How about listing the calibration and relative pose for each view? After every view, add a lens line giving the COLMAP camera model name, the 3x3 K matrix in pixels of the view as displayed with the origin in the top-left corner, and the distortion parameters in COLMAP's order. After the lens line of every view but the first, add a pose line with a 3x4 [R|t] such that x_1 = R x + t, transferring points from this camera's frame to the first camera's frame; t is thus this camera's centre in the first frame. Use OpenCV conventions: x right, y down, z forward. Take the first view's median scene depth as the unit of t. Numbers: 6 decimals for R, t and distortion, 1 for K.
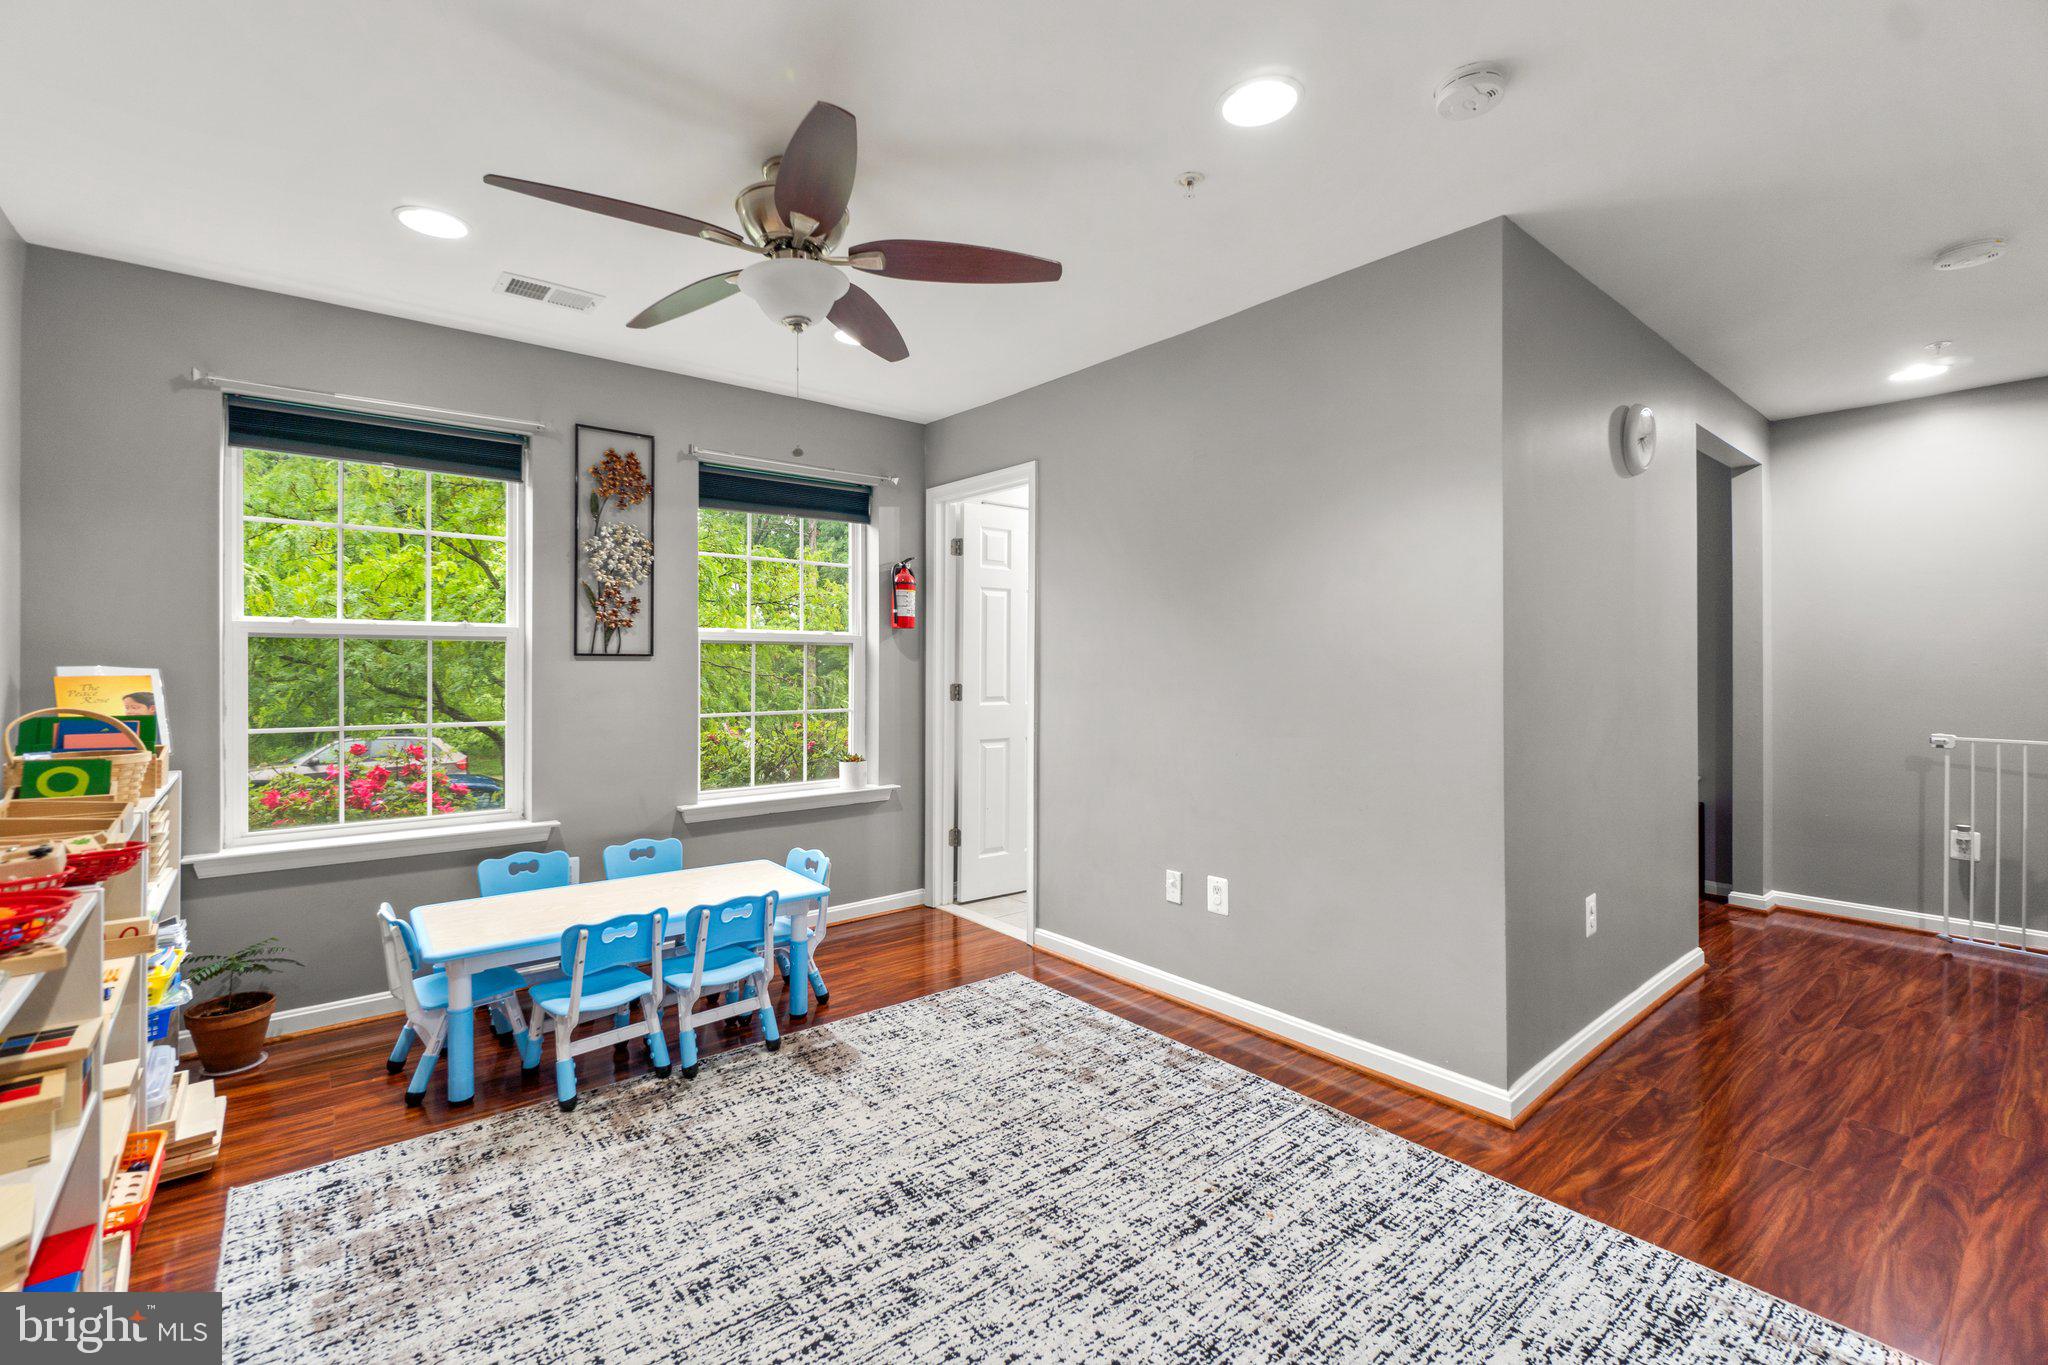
lens RADIAL K [[885.5, 0, 1004.5], [0, 885.5, 661.1], [0, 0, 1]] dist [-0.006806, 0.002162]
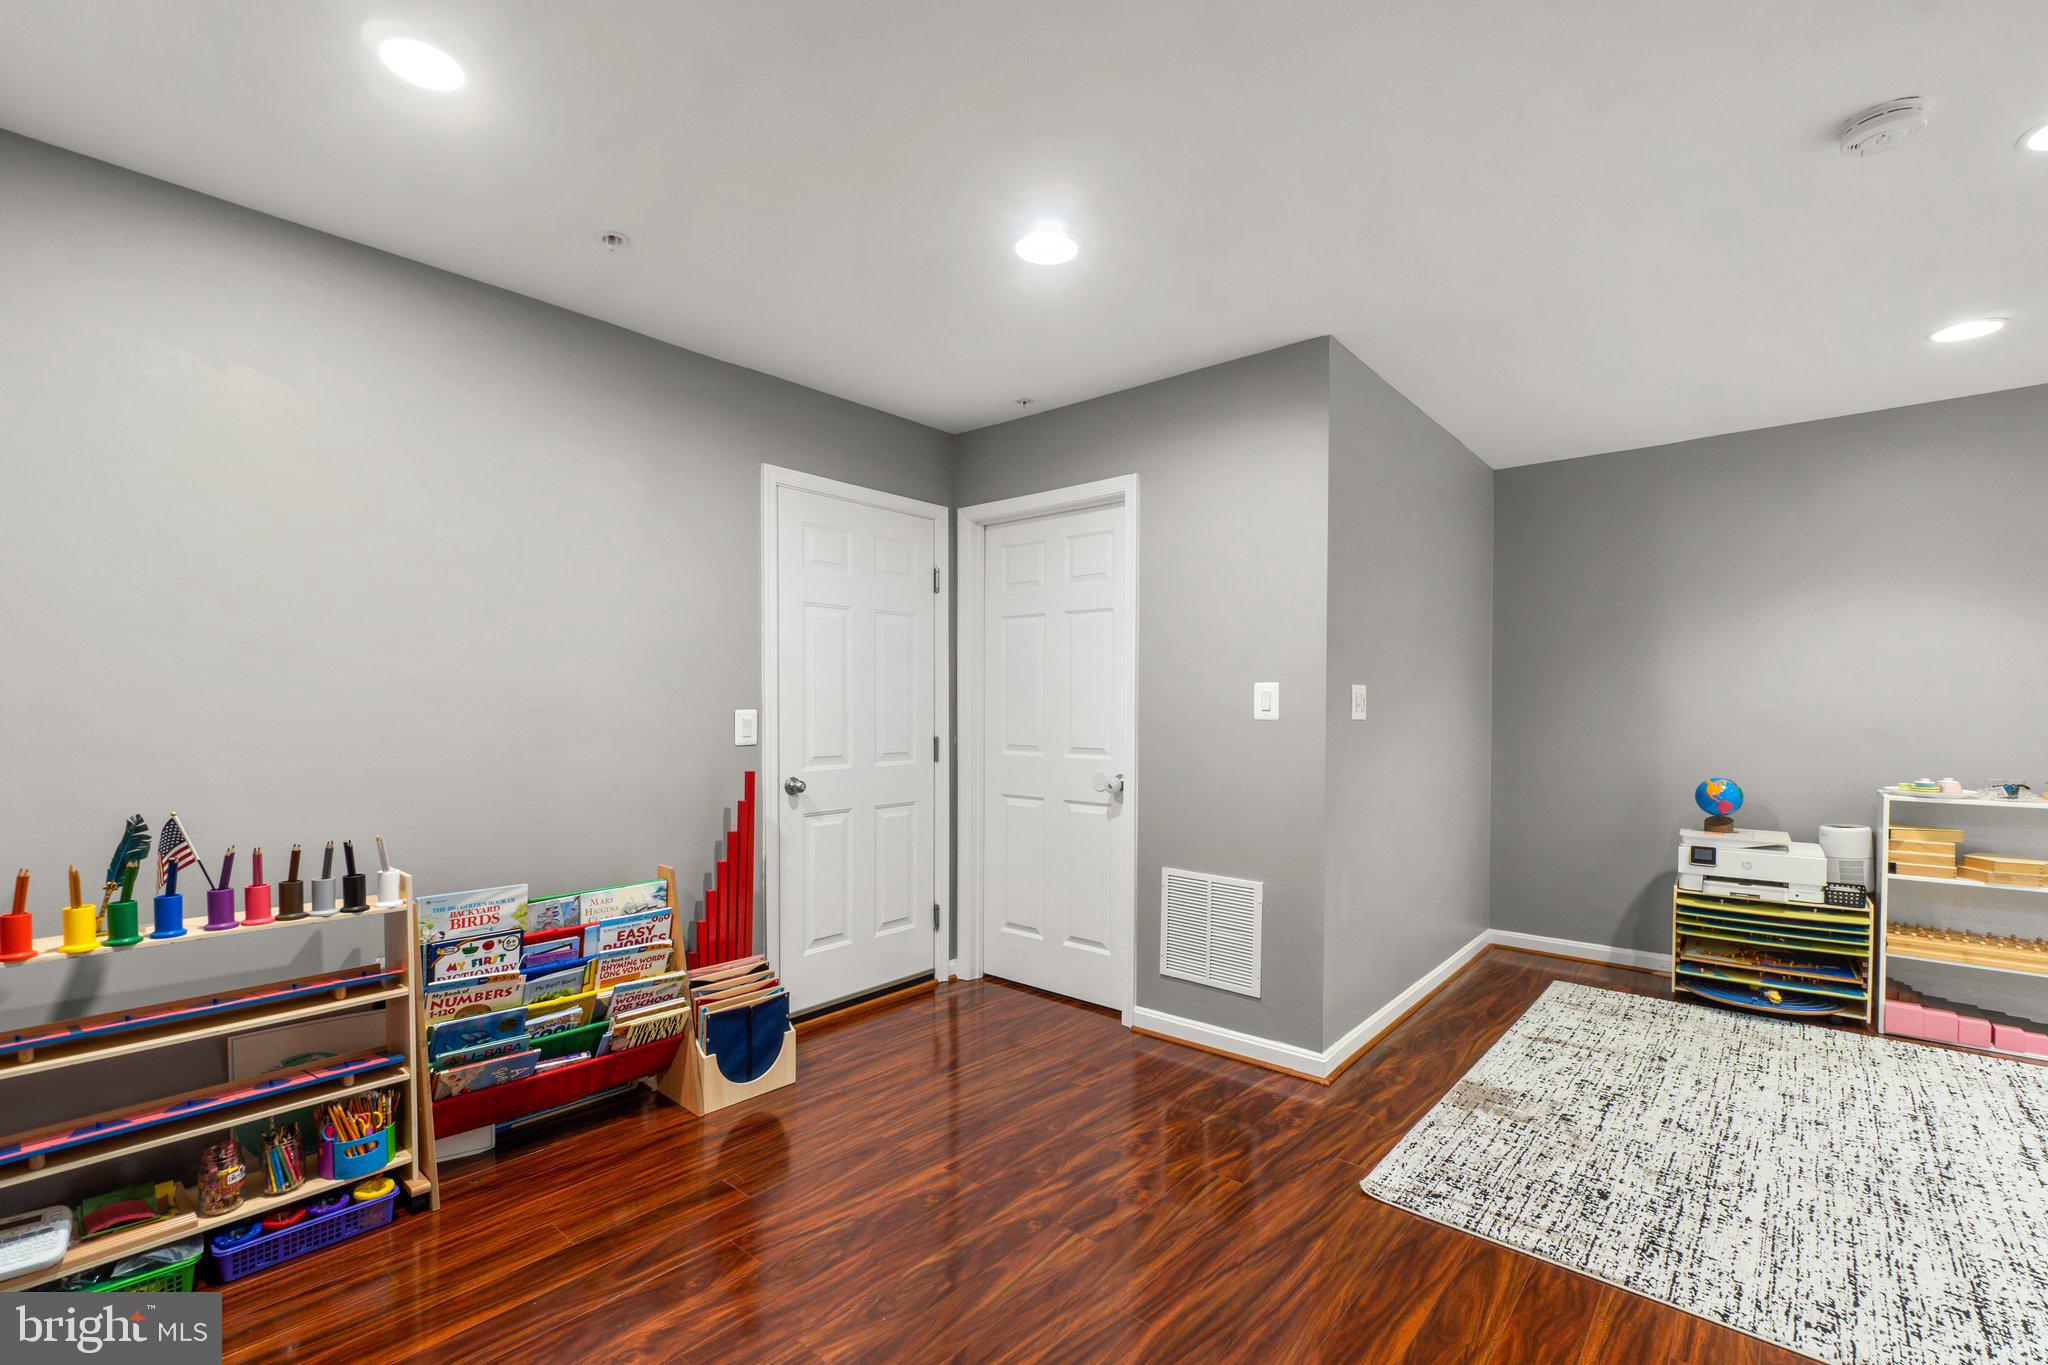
lens RADIAL K [[885.5, 0, 1012.8], [0, 885.5, 728.7], [0, 0, 1]] dist [-0.006806, 0.002162]
pose [[-0.985937, 0.000161, -0.167120, 1.446867], [-0.003323, 0.999783, 0.020571, 0.011877], [0.167087, 0.020837, -0.985722, 1.601592]]
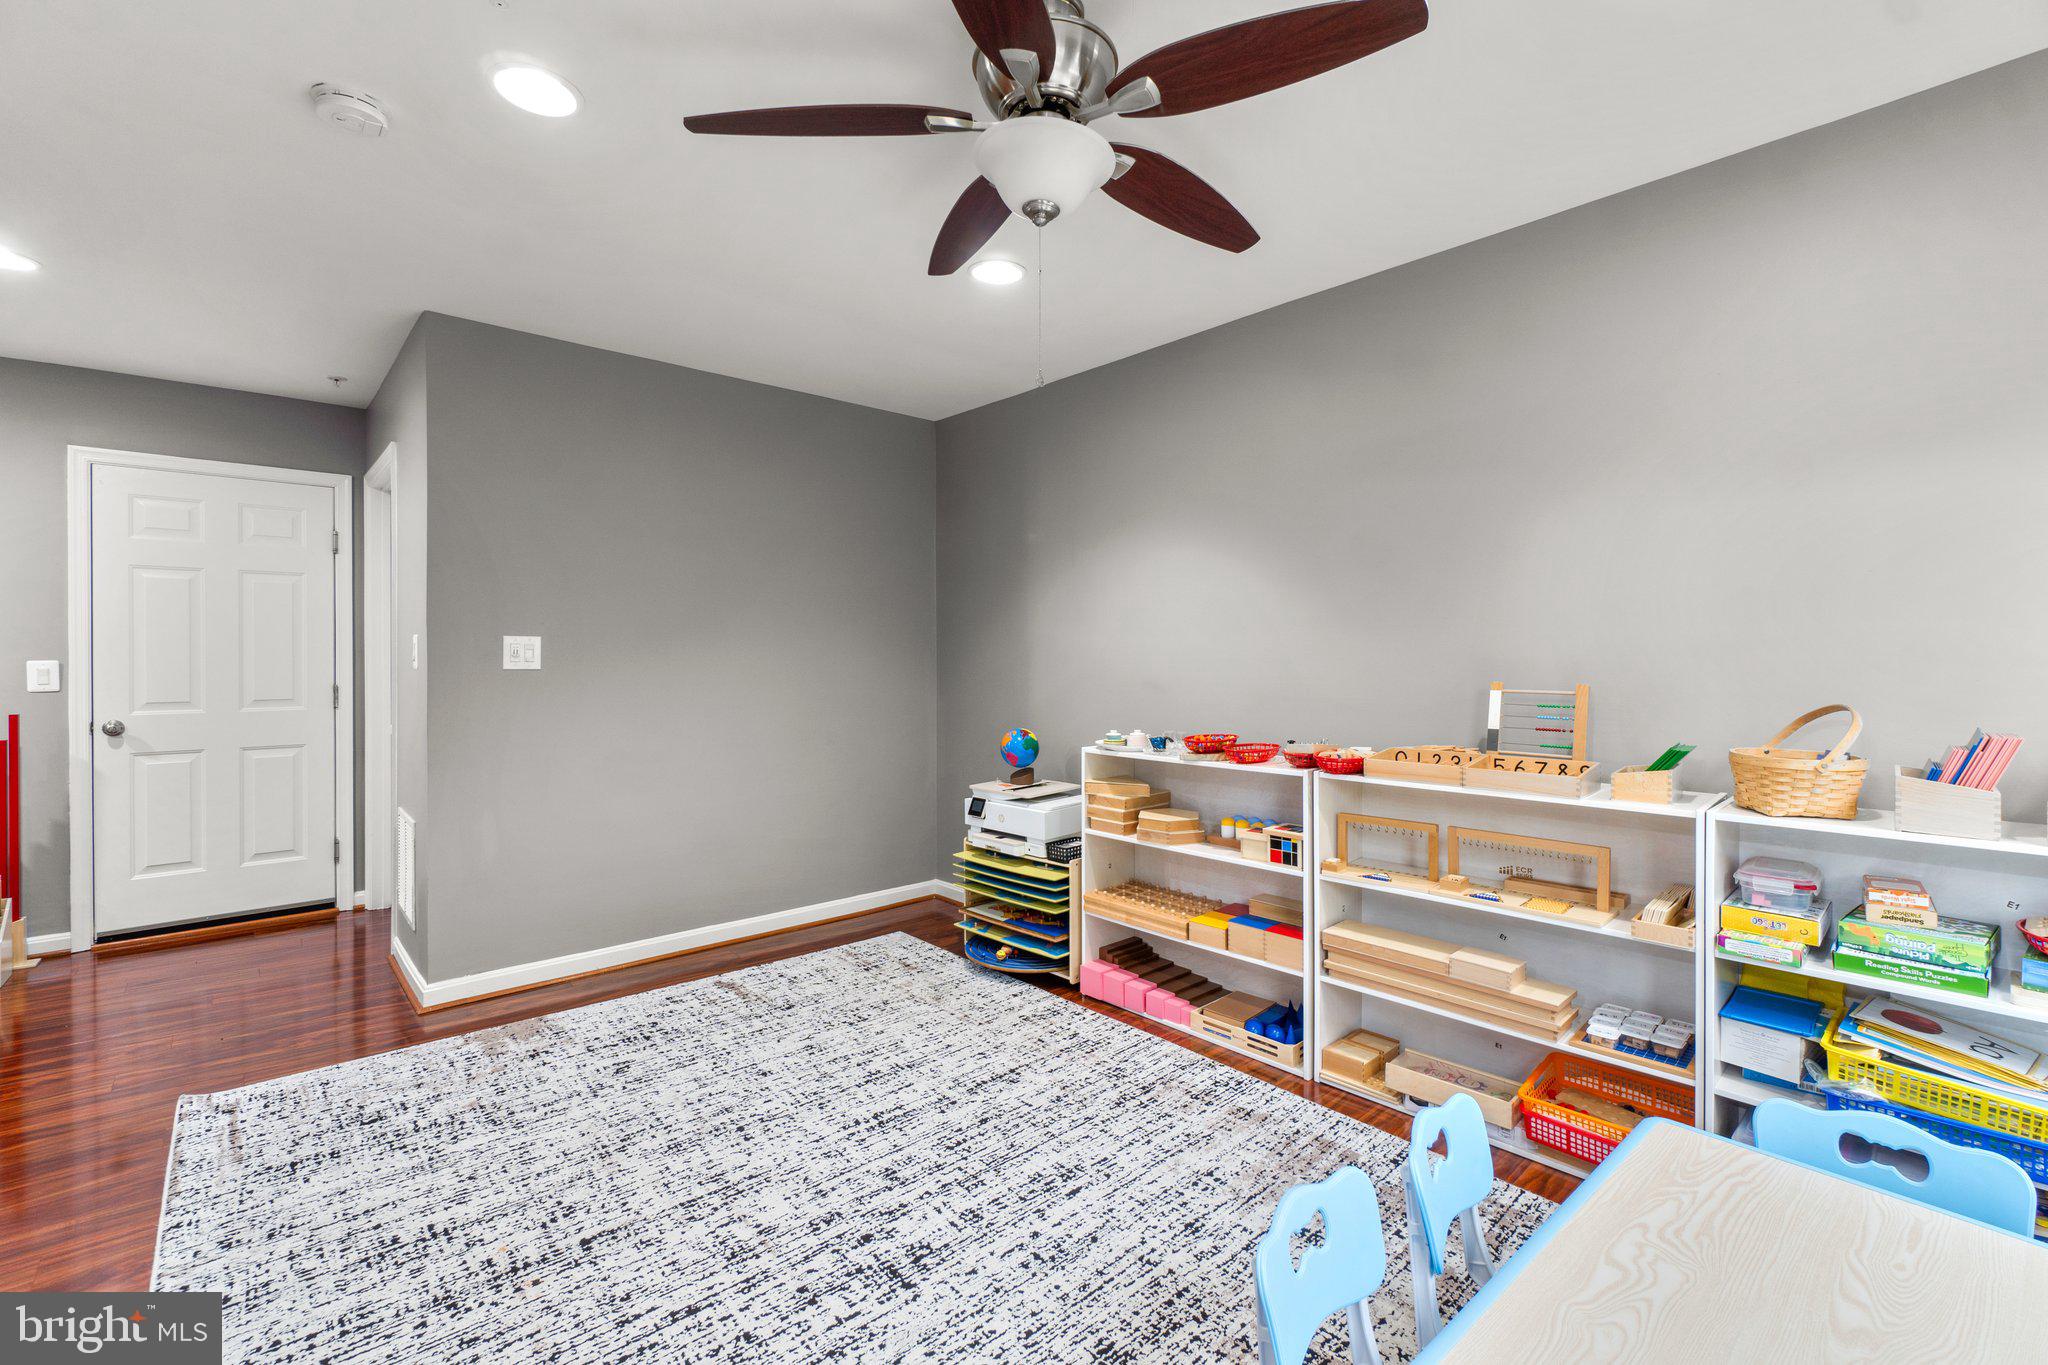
lens RADIAL K [[885.5, 0, 1014.5], [0, 885.5, 659.0], [0, 0, 1]] dist [-0.006806, 0.002162]
pose [[-0.999096, -0.001022, -0.042495, -0.185463], [-0.001057, 0.999999, 0.000797, 0.004965], [0.042494, 0.000841, -0.999096, 1.834793]]
